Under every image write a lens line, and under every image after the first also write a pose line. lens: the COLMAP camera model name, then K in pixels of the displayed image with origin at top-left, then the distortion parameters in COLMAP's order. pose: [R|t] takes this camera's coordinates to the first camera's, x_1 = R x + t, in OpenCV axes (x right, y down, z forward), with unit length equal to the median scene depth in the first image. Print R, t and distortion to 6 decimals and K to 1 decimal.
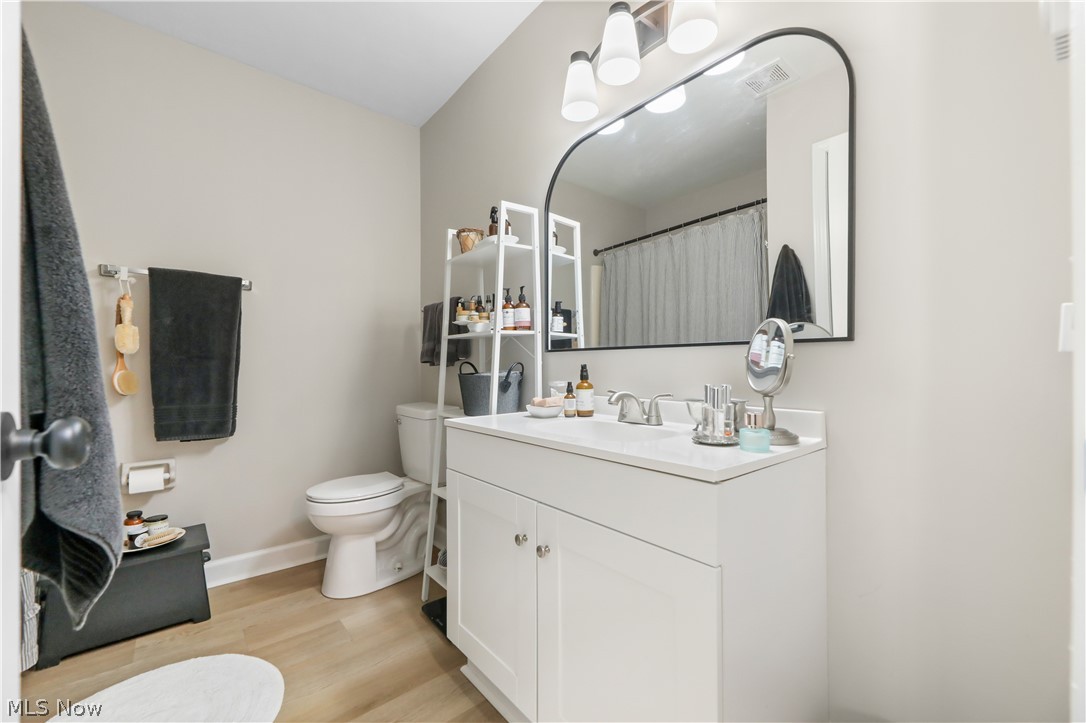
lens RADIAL K [[442.4, 0, 543.3], [0, 442.4, 367.3], [0, 0, 1]] dist [-0.002826, -0.000398]
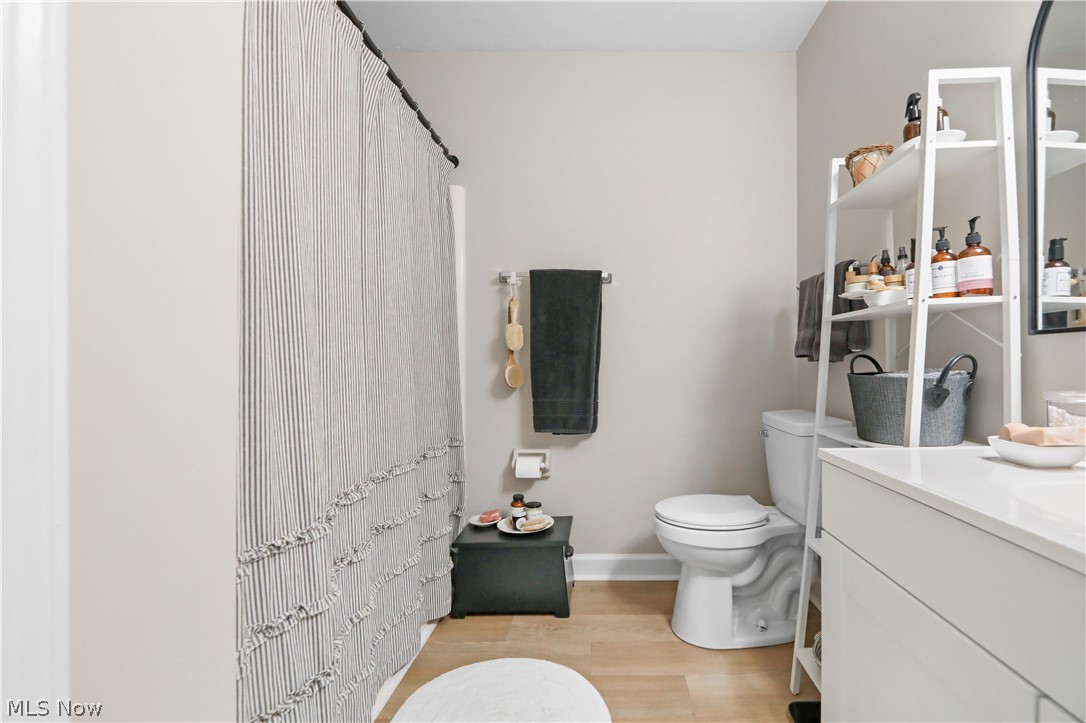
lens RADIAL K [[466.0, 0, 602.0], [0, 466.0, 361.9], [0, 0, 1]] dist [-0.005396, -0.000682]
pose [[0.769124, 0.000741, -0.639099, -0.032613], [-0.002091, 0.999997, -0.001357, -0.000413], [0.639096, 0.002380, 0.769123, 0.239900]]
